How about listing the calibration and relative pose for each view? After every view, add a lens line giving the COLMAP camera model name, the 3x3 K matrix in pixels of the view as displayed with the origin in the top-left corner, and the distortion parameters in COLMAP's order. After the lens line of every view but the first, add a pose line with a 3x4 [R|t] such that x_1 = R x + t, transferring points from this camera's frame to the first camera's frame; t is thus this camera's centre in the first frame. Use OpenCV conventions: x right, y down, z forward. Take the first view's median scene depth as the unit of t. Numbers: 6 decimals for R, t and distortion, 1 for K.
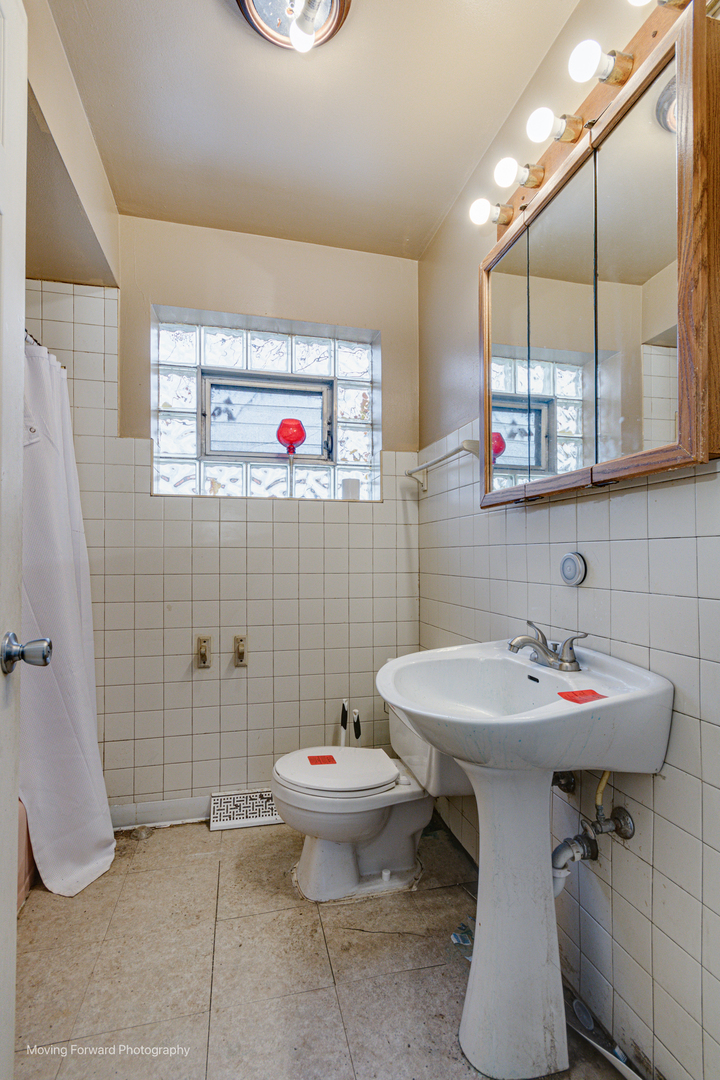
lens RADIAL K [[506.3, 0, 362.5], [0, 506.3, 554.9], [0, 0, 1]] dist [0.004372, 0.001325]
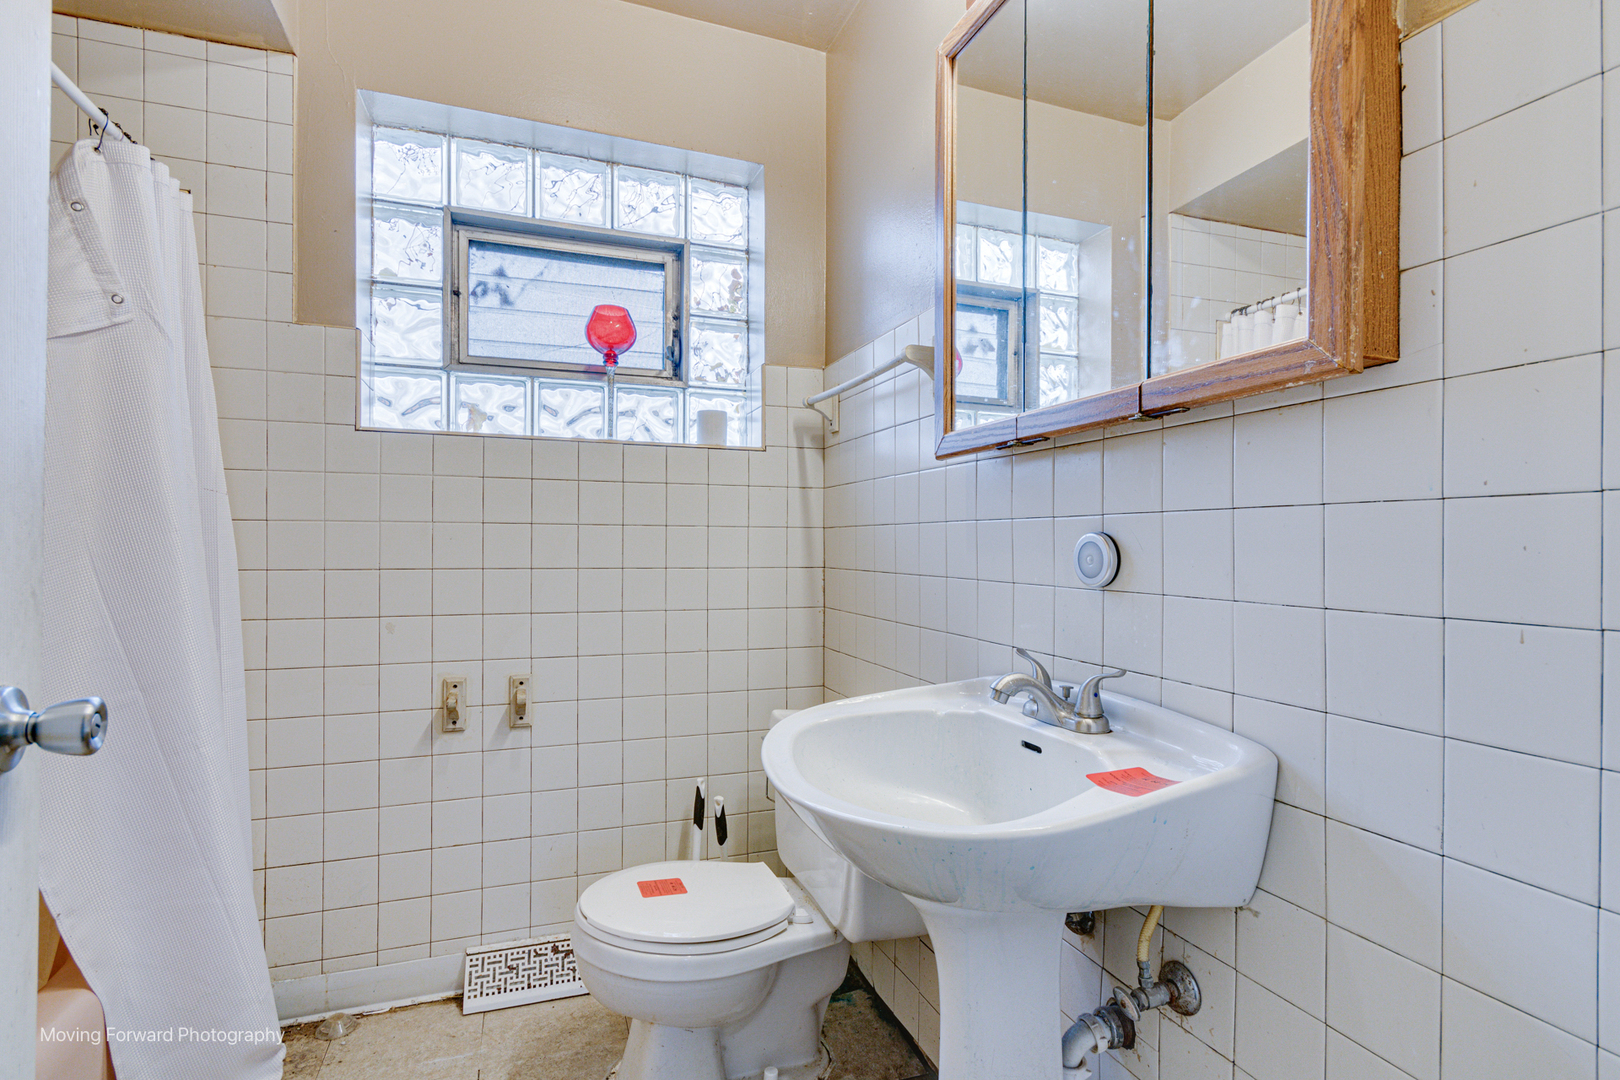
lens RADIAL K [[759.5, 0, 805.2], [0, 759.5, 546.2], [0, 0, 1]] dist [0.004372, 0.001325]
pose [[0.993511, 0.005765, 0.113592, -0.016504], [-0.006238, 0.999973, 0.003816, 0.006961], [-0.113567, -0.004500, 0.993520, 0.104313]]
